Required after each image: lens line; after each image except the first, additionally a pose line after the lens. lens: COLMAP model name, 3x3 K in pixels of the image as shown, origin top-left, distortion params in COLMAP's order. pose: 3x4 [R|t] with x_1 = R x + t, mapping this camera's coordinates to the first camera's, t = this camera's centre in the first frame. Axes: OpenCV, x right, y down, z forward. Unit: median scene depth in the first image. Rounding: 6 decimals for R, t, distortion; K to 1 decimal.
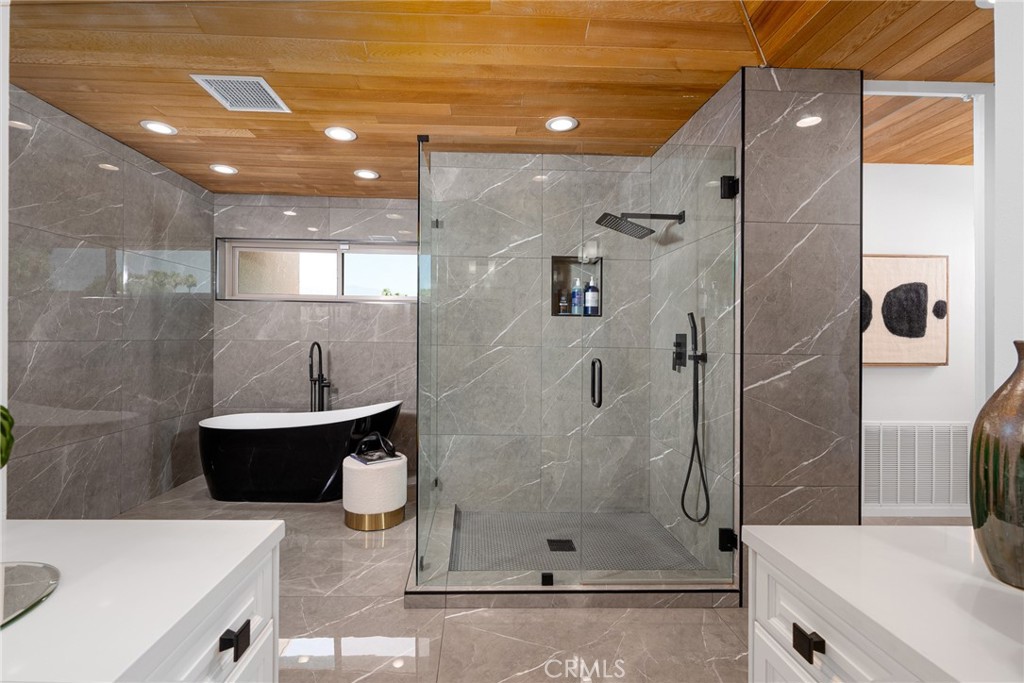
lens RADIAL K [[466.8, 0, 504.3], [0, 466.8, 340.9], [0, 0, 1]] dist [-0.005125, -0.000196]
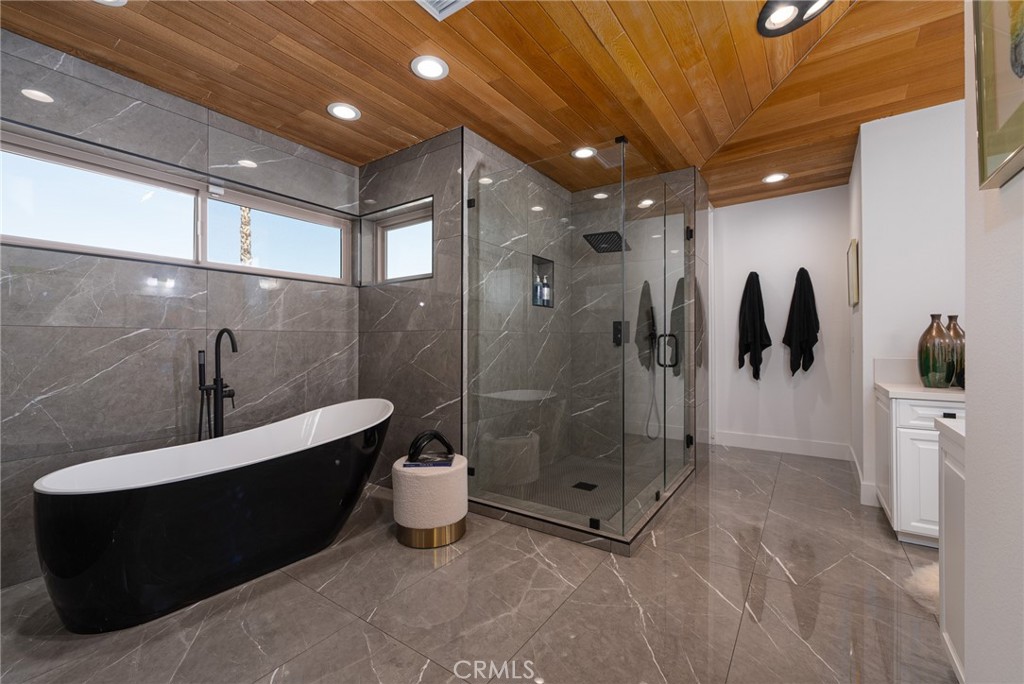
lens RADIAL K [[421.4, 0, 512.7], [0, 421.4, 342.4], [0, 0, 1]] dist [-0.007493, -0.000003]
pose [[0.604760, -0.016935, 0.796228, -0.679875], [0.019311, 0.999792, 0.006597, 0.027657], [-0.796174, 0.011386, 0.604961, 0.352211]]
